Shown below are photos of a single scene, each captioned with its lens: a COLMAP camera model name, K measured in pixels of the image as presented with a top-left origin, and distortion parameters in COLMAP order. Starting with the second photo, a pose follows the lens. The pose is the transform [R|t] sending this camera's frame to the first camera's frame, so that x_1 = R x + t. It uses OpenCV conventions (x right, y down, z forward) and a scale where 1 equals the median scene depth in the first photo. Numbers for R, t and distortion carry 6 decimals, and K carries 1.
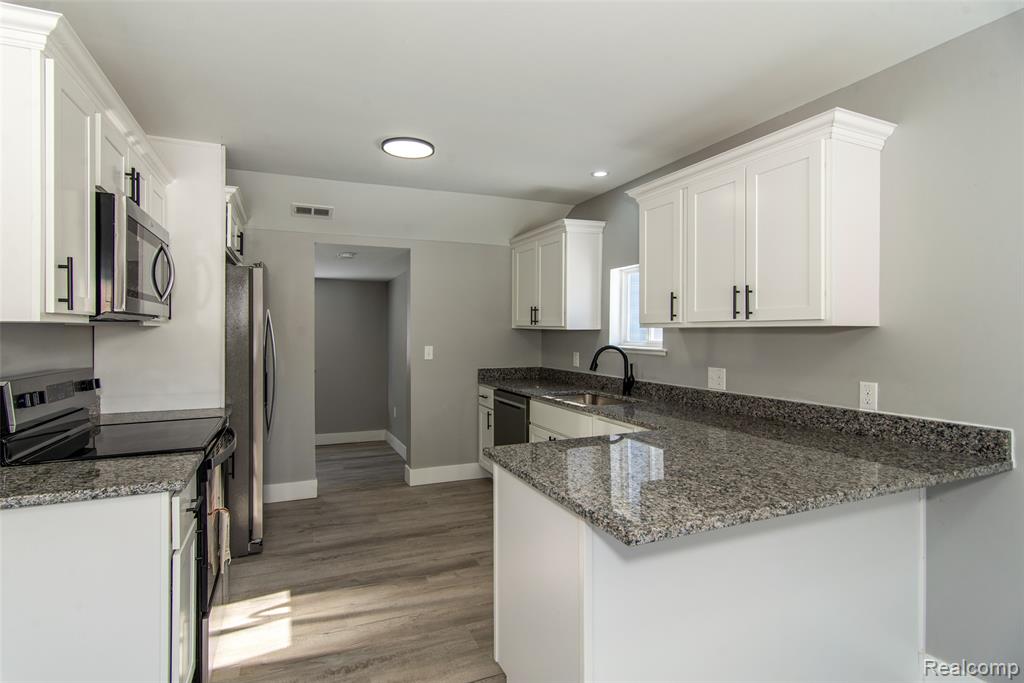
lens RADIAL K [[503.6, 0, 501.7], [0, 503.6, 333.8], [0, 0, 1]] dist [0.005671, -0.000788]
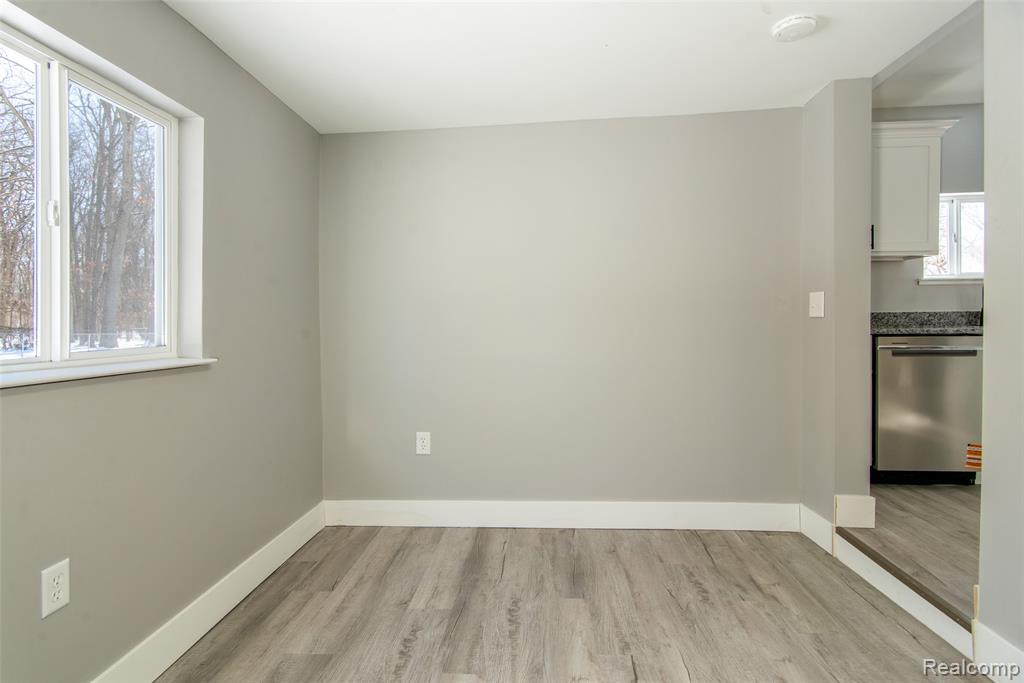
lens RADIAL K [[503.6, 0, 499.5], [0, 503.6, 324.5], [0, 0, 1]] dist [0.005671, -0.000788]
pose [[0.478167, -0.012039, 0.878186, -0.969481], [0.013933, 0.999884, 0.006121, 0.092136], [-0.878158, 0.009309, 0.478280, 1.261298]]
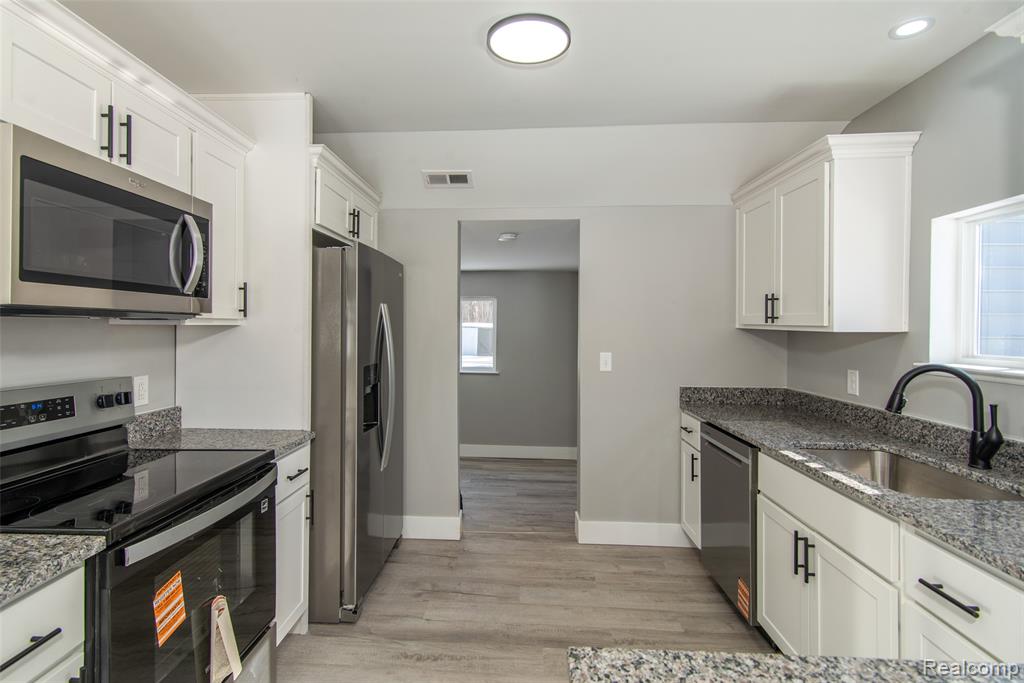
lens RADIAL K [[503.6, 0, 499.7], [0, 503.6, 324.4], [0, 0, 1]] dist [0.005671, -0.000788]
pose [[0.896212, 0.001035, -0.443624, 0.045580], [-0.007278, 0.999897, -0.012370, -0.006970], [0.443566, 0.014315, 0.896128, 0.331036]]
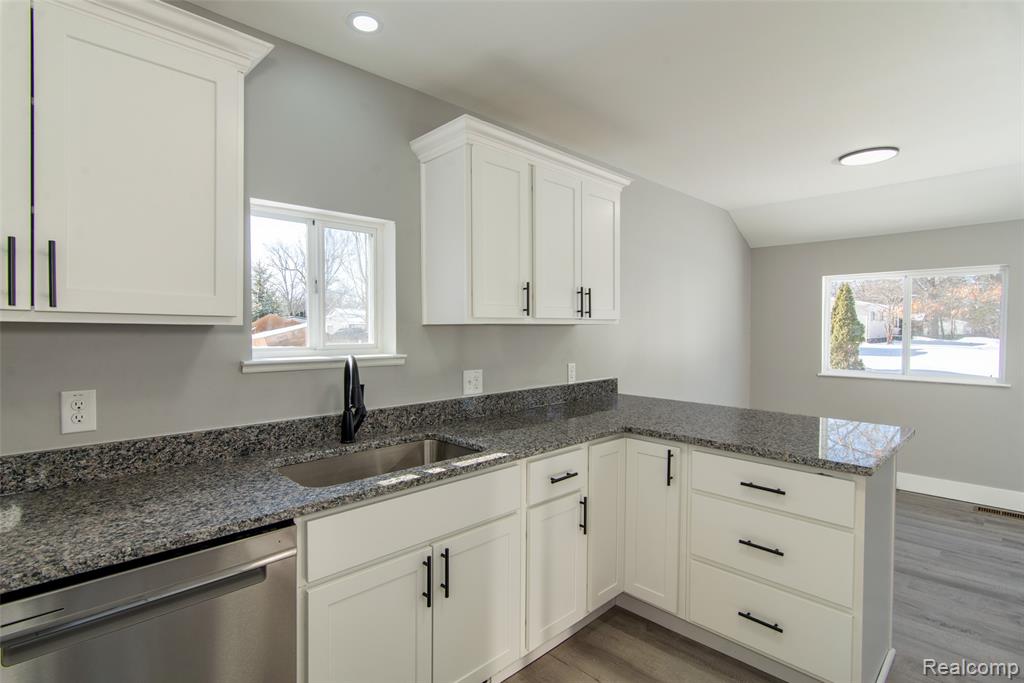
lens RADIAL K [[503.6, 0, 507.5], [0, 503.6, 333.7], [0, 0, 1]] dist [0.005671, -0.000788]
pose [[-0.351657, -0.024095, 0.935819, -0.316747], [-0.002547, 0.999690, 0.024782, -0.013252], [-0.936125, 0.006331, -0.351610, 0.962260]]
